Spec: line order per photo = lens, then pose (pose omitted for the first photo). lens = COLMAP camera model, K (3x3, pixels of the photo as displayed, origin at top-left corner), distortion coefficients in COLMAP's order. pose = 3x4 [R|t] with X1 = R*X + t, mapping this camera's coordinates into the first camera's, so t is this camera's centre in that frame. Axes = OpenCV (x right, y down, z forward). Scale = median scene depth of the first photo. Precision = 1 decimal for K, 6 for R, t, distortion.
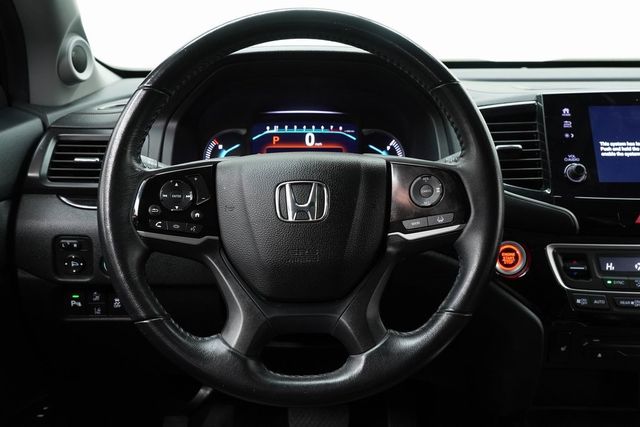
lens RADIAL K [[705.3, 0, 320.0], [0, 705.3, 213.5], [0, 0, 1]] dist [0.033415, 0.032015]
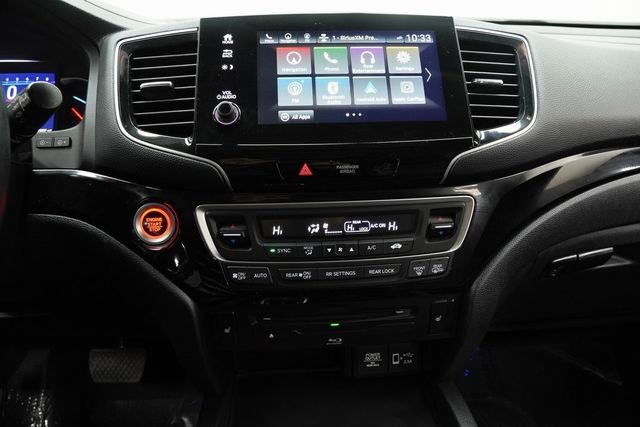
lens RADIAL K [[478.9, 0, 320.0], [0, 478.9, 213.5], [0, 0, 1]] dist [-0.146101, 0.118820]
pose [[0.998038, -0.035078, 0.051854, 0.419218], [0.029602, 0.994256, 0.102855, 0.001608], [-0.055164, -0.101119, 0.993344, 0.452666]]
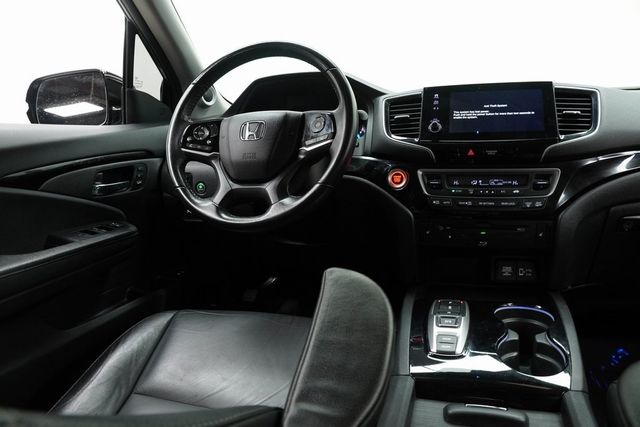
lens RADIAL K [[478.9, 0, 320.0], [0, 478.9, 213.5], [0, 0, 1]] dist [-0.146101, 0.118820]
pose [[0.948605, 0.012850, -0.316202, 0.446580], [-0.040676, 0.995838, -0.081557, 0.243358], [0.313838, 0.090227, 0.945180, -0.133854]]
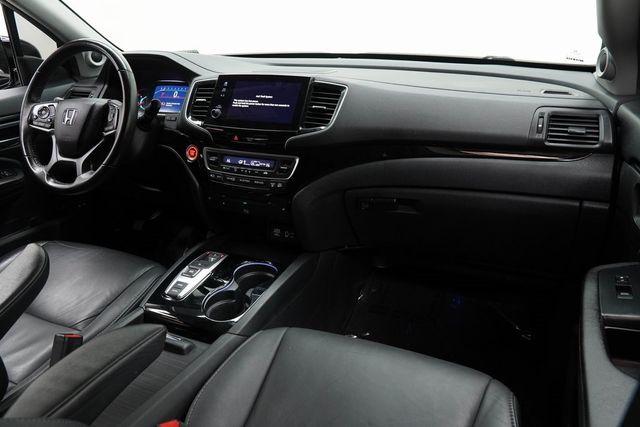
lens RADIAL K [[506.3, 0, 320.0], [0, 506.3, 213.5], [0, 0, 1]] dist [-0.078982, 0.003237]
pose [[0.896283, 0.138405, -0.421333, 1.249236], [-0.088641, 0.986792, 0.135591, 0.004072], [0.434534, -0.084181, 0.896713, -0.198245]]
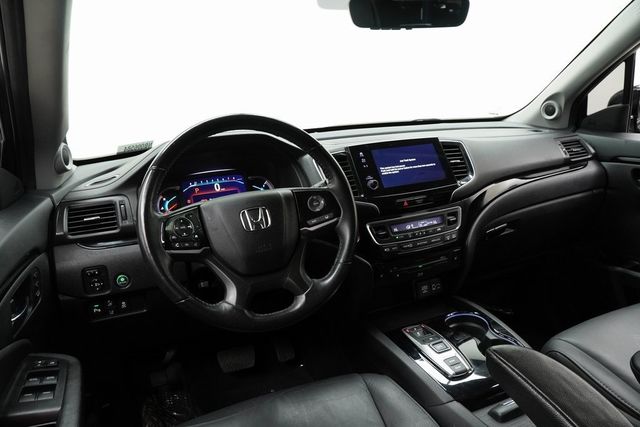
lens RADIAL K [[478.9, 0, 320.0], [0, 478.9, 213.5], [0, 0, 1]] dist [-0.146101, 0.118820]
pose [[0.923372, -0.153285, 0.351977, -0.235556], [0.165131, 0.986265, -0.003686, 0.000871], [-0.346578, 0.061526, 0.936001, -0.158940]]
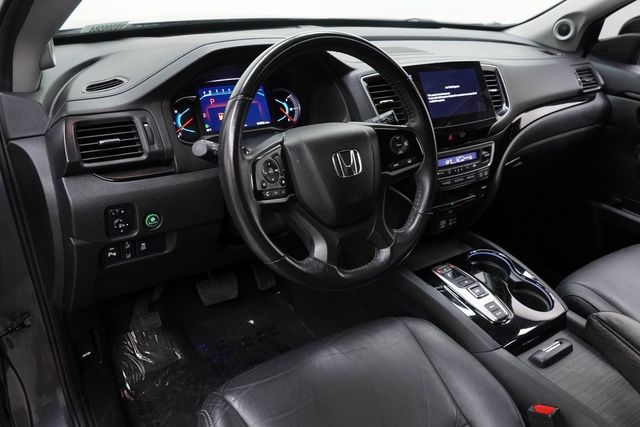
lens RADIAL K [[544.9, 0, 320.0], [0, 544.9, 213.5], [0, 0, 1]] dist [-0.043904, 0.010720]
pose [[0.825055, -0.200808, 0.528167, -0.578194], [0.075201, 0.965429, 0.249582, -0.169478], [-0.560026, -0.166200, 0.811633, 0.020934]]
